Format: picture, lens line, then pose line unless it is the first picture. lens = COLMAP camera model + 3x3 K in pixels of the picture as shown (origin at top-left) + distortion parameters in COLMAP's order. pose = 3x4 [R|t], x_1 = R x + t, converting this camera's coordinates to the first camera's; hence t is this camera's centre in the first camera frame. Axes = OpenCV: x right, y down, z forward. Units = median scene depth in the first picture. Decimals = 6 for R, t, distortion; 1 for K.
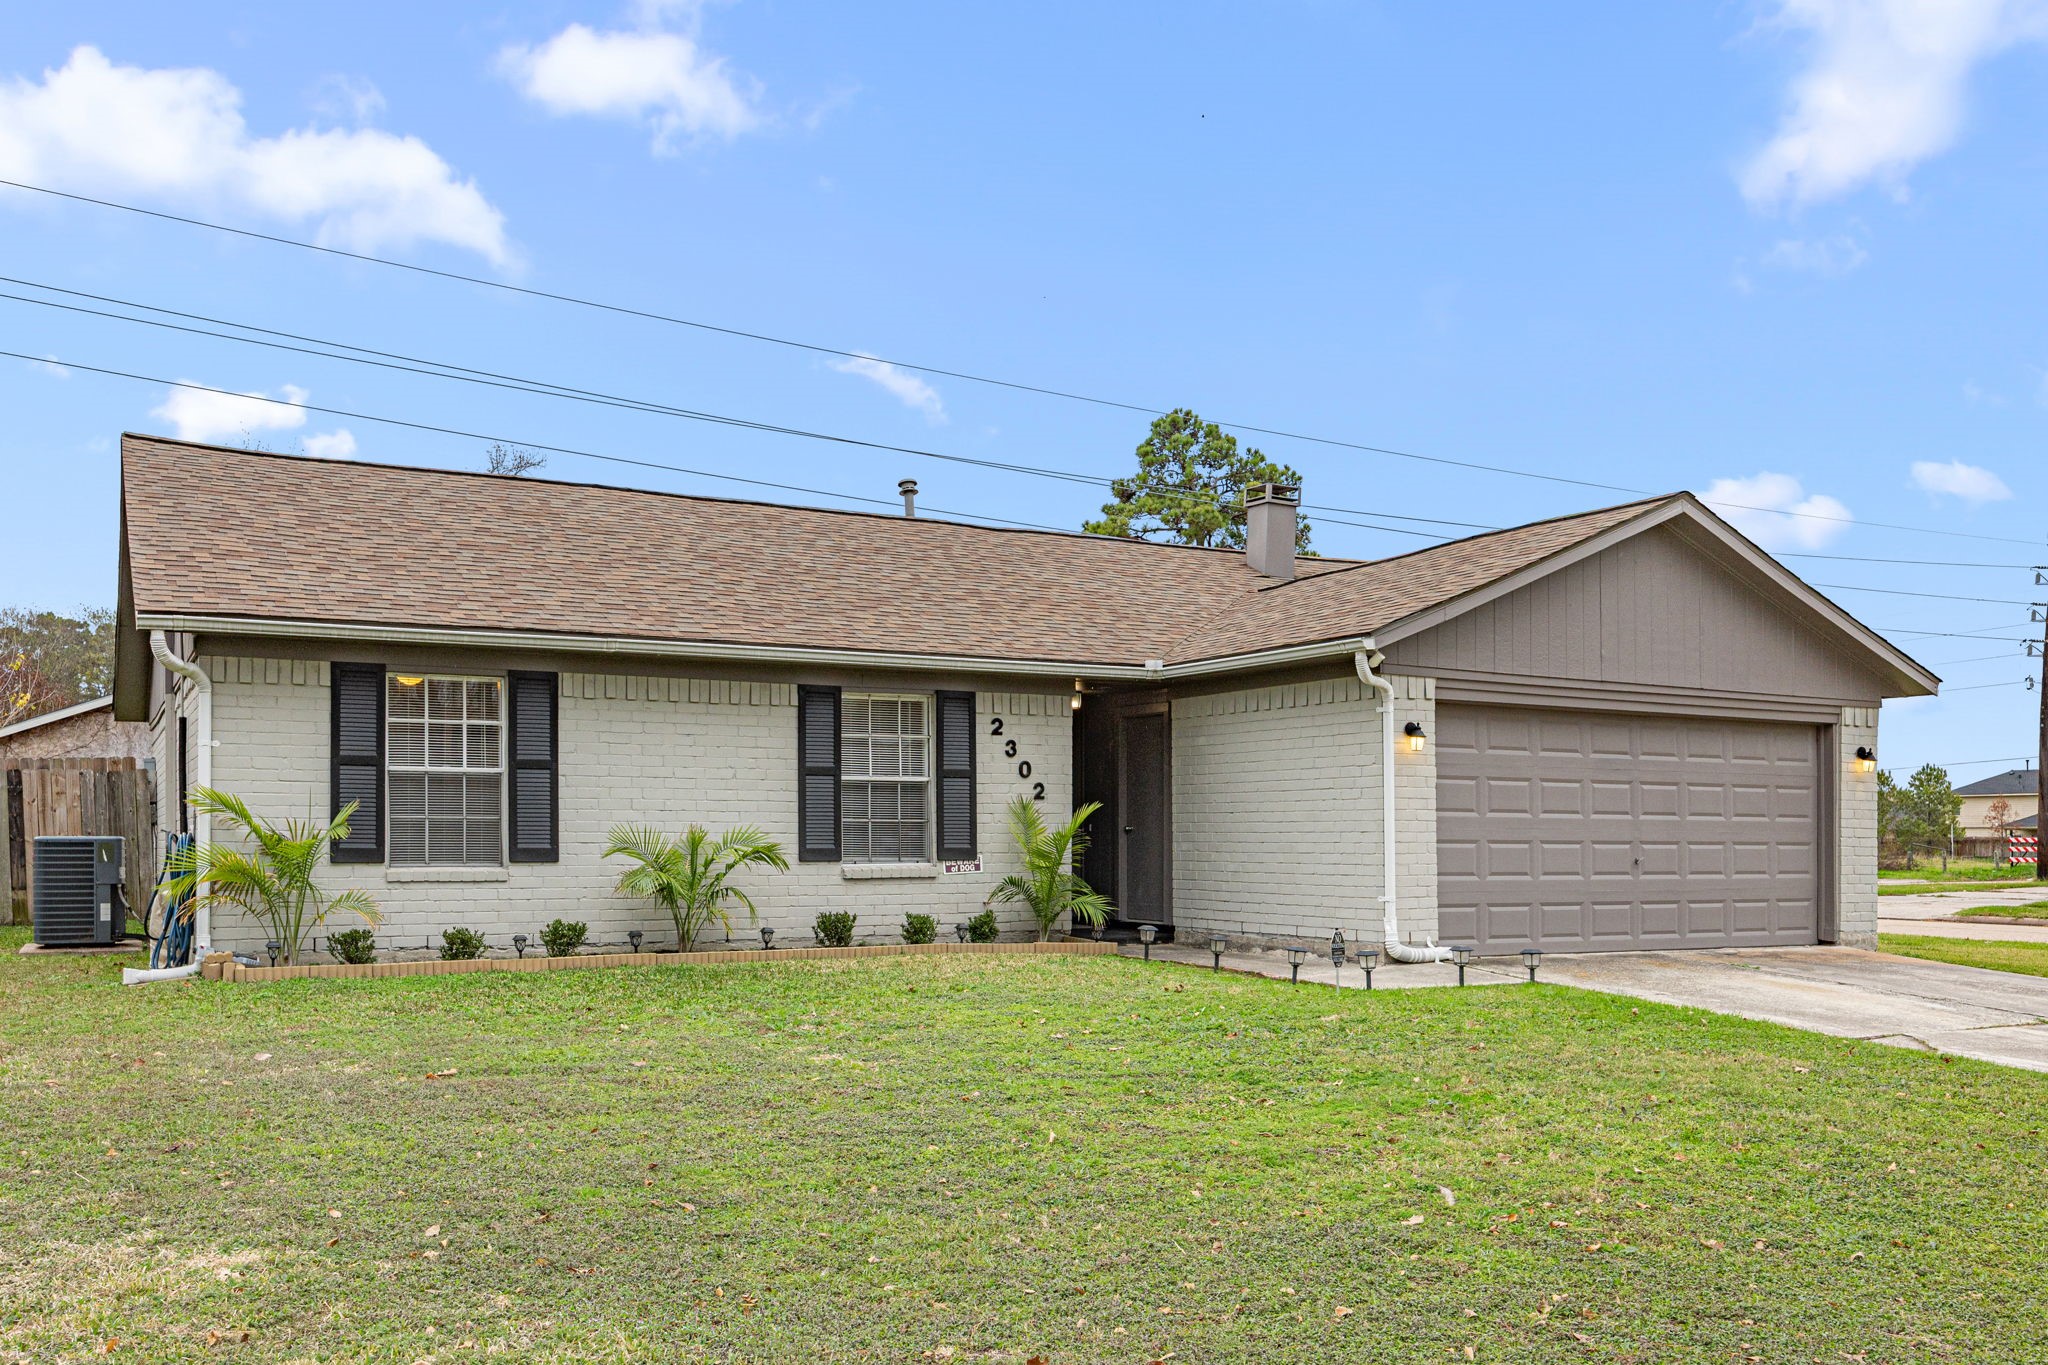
lens RADIAL K [[1750.7, 0, 991.2], [0, 1750.7, 770.9], [0, 0, 1]] dist [0.005662, 0.002591]
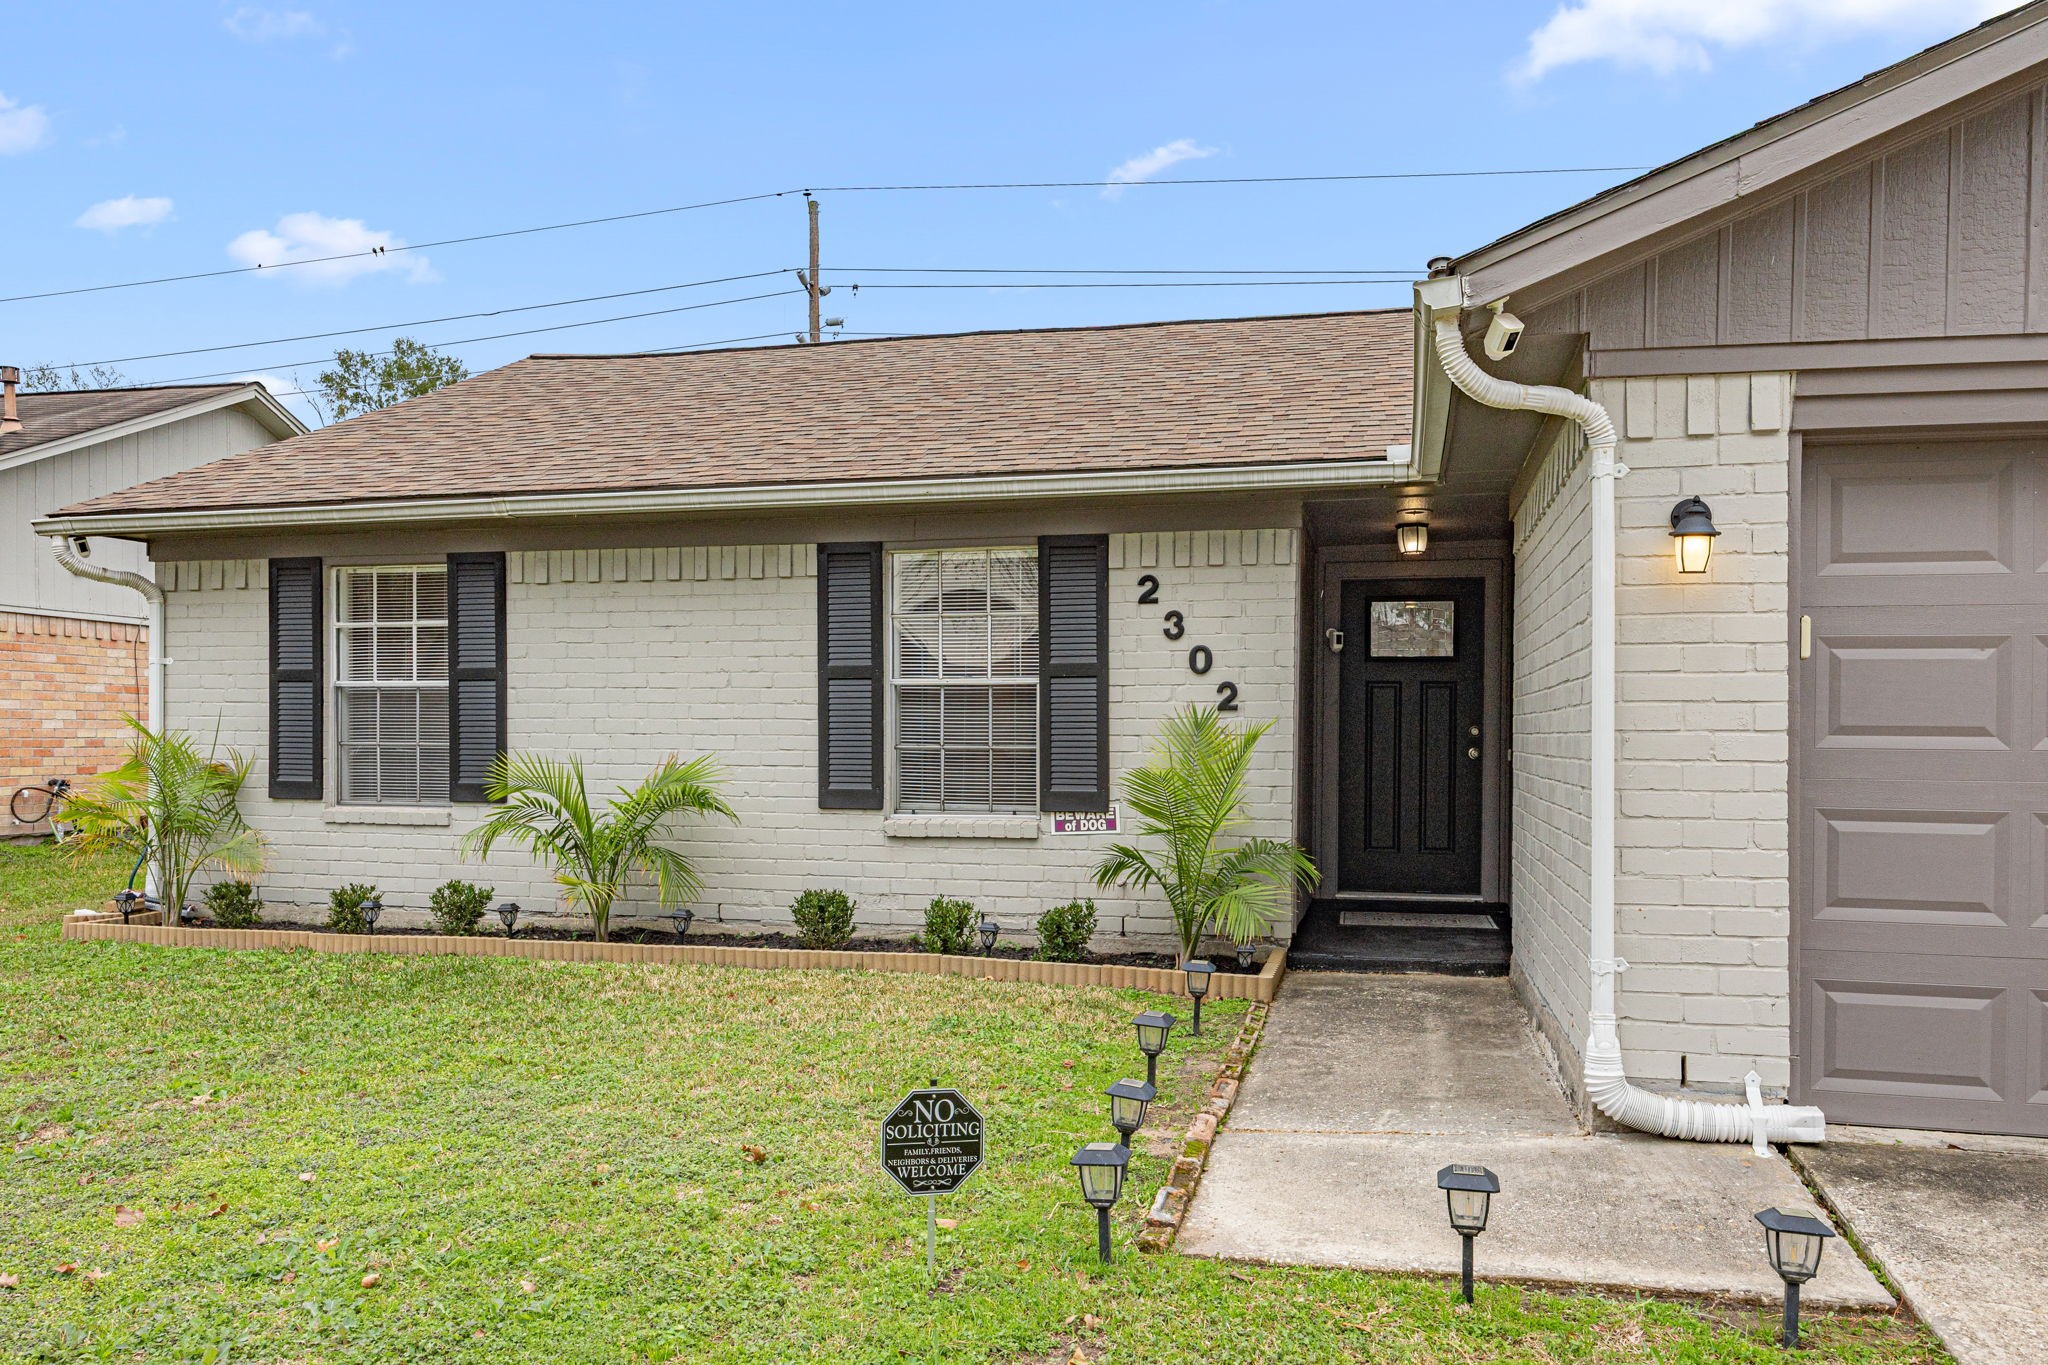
lens RADIAL K [[1484.6, 0, 1013.9], [0, 1484.6, 745.0], [0, 0, 1]] dist [0.000548, -0.006733]
pose [[0.748060, 0.004536, -0.663616, 0.321852], [0.023284, 0.999182, 0.033076, 0.010315], [0.663222, -0.040194, 0.747342, 0.624702]]
